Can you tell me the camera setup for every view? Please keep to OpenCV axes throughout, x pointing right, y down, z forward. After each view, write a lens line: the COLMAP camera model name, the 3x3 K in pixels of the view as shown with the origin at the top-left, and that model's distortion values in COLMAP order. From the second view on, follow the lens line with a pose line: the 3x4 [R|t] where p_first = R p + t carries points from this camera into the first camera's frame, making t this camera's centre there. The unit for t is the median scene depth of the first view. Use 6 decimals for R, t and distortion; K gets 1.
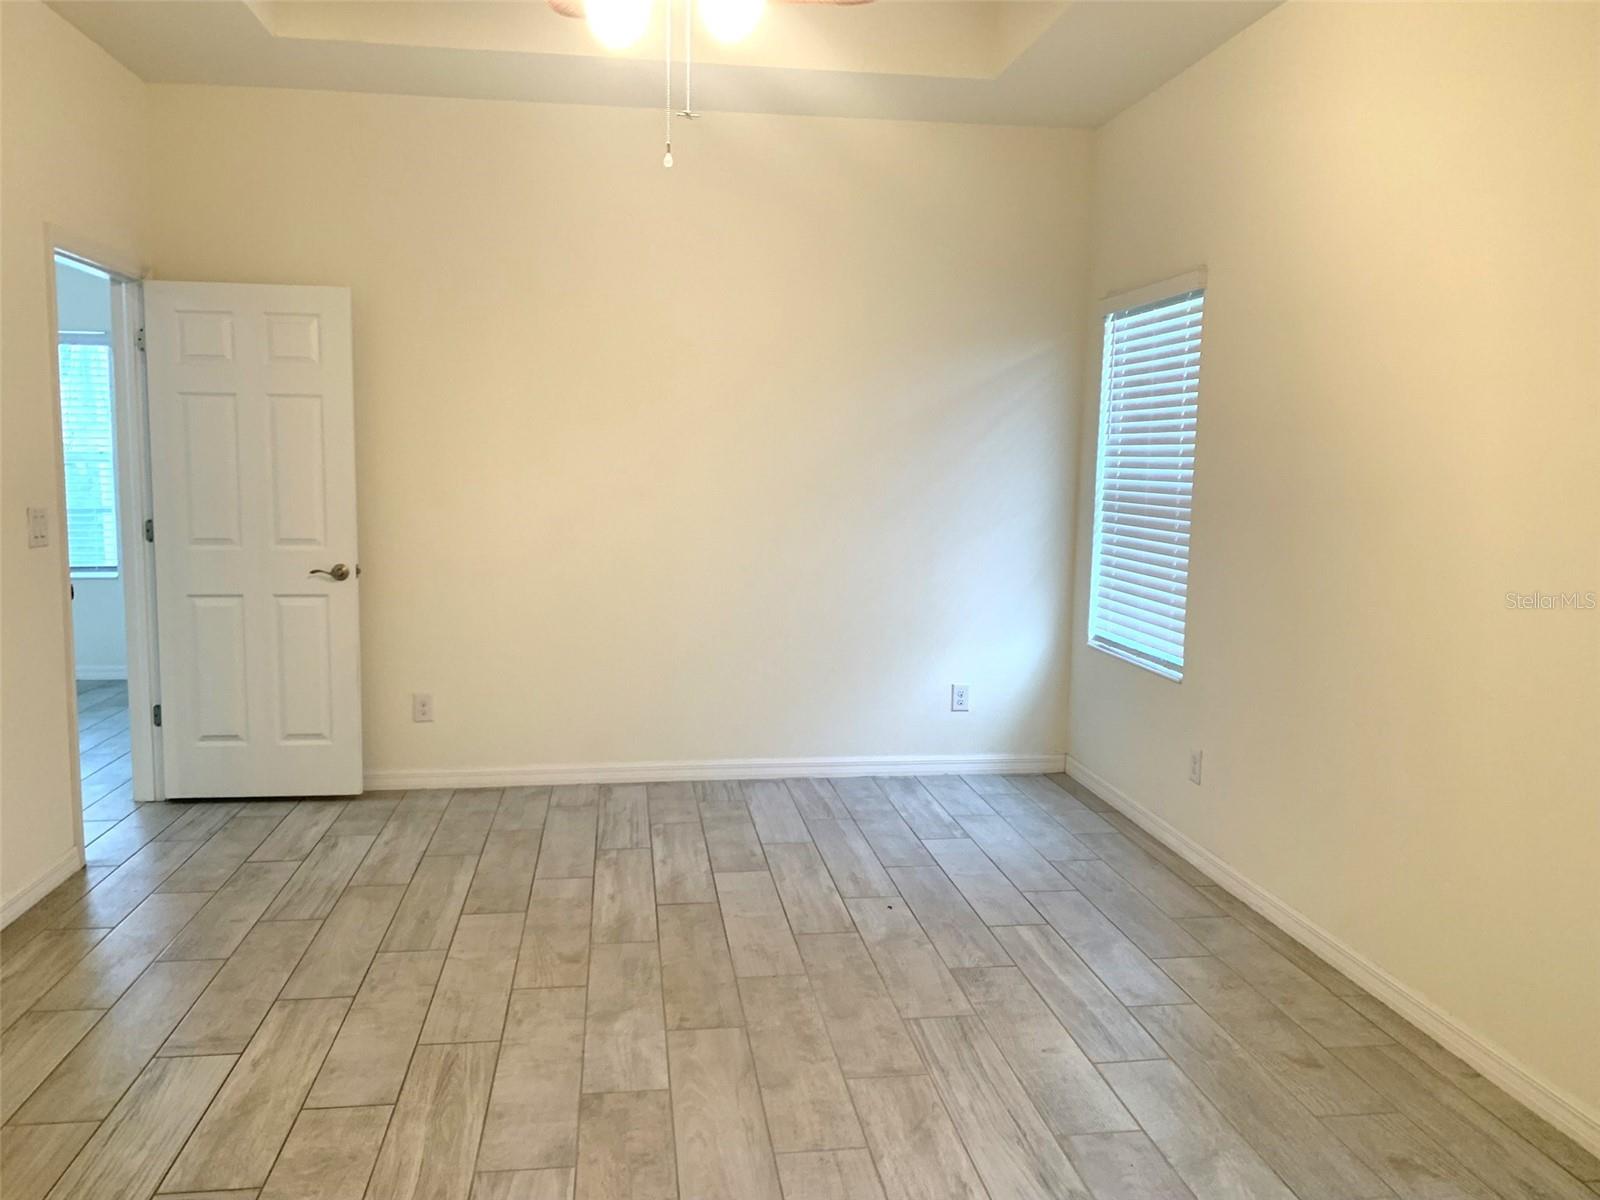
lens RADIAL K [[1214.3, 0, 797.7], [0, 1214.3, 579.9], [0, 0, 1]] dist [0.048880, -0.073479]
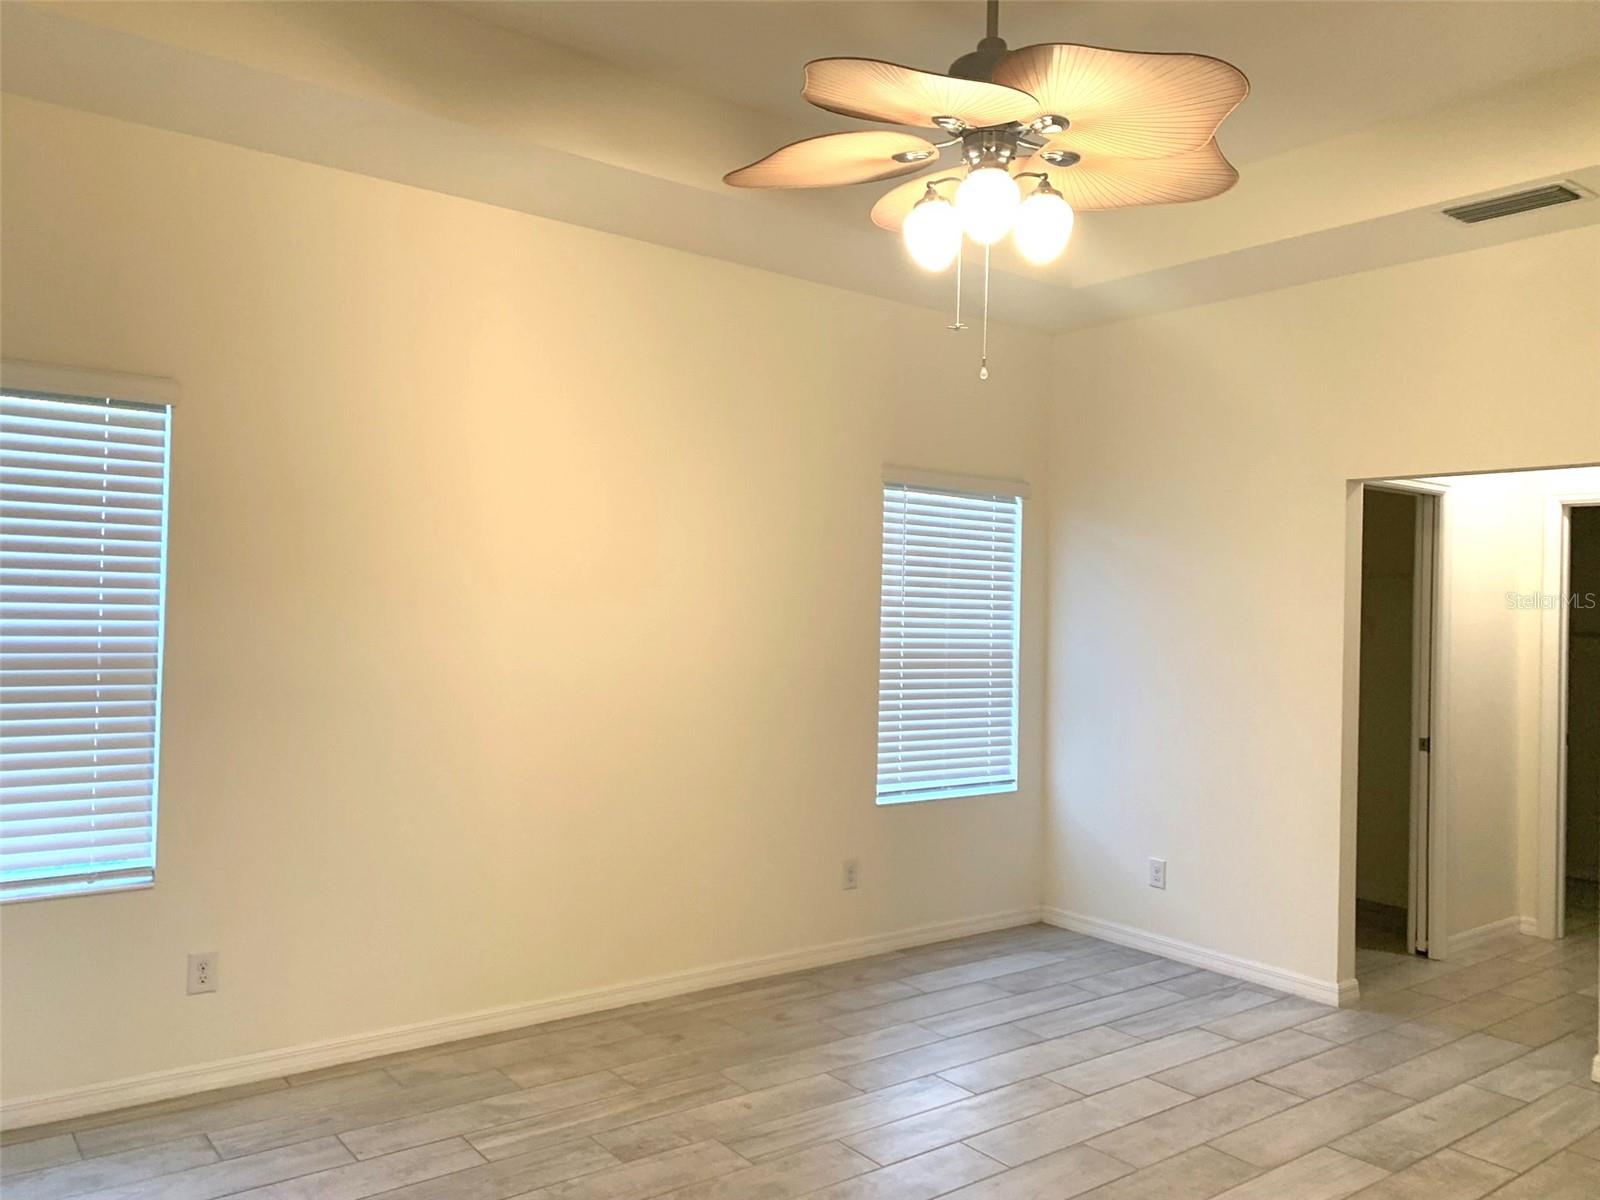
lens RADIAL K [[1214.3, 0, 797.7], [0, 1214.3, 579.9], [0, 0, 1]] dist [0.048880, -0.073479]
pose [[-0.482580, -0.013789, 0.875743, -0.791099], [0.055220, 0.997408, 0.046134, -0.174153], [-0.874109, 0.070622, -0.480568, 1.350420]]
